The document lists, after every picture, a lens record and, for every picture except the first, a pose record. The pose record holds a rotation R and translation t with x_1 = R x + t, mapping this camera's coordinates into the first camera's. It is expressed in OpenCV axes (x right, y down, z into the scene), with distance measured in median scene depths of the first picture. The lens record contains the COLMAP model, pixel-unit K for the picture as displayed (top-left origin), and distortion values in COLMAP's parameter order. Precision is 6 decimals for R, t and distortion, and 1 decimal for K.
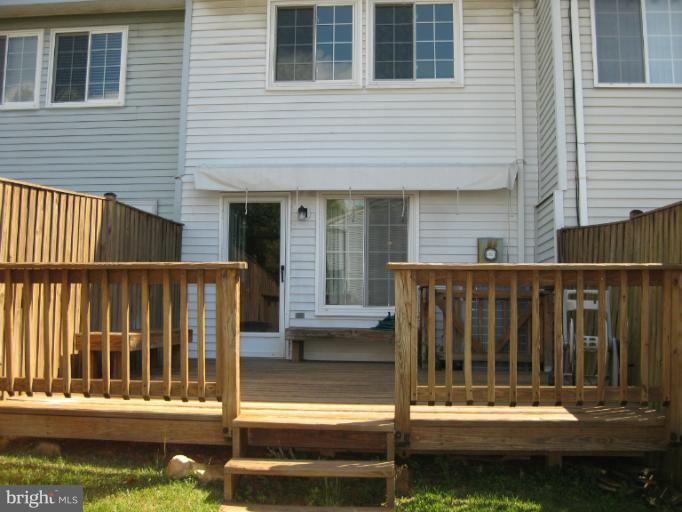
lens RADIAL K [[750.9, 0, 341.0], [0, 750.9, 256.0], [0, 0, 1]] dist [-0.138289, 0.064380]
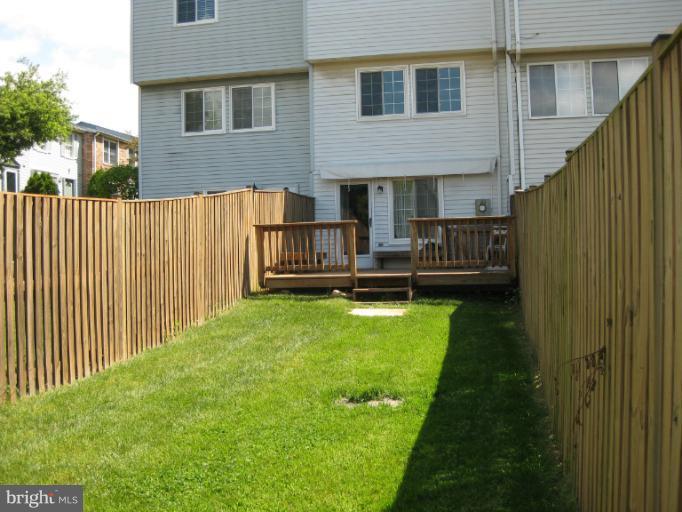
lens RADIAL K [[750.9, 0, 341.0], [0, 750.9, 256.0], [0, 0, 1]] dist [-0.138289, 0.064380]
pose [[0.992124, -0.034038, -0.120542, 0.069802], [0.042712, 0.996623, 0.070125, -0.027648], [0.117748, -0.074721, 0.990228, -0.844028]]
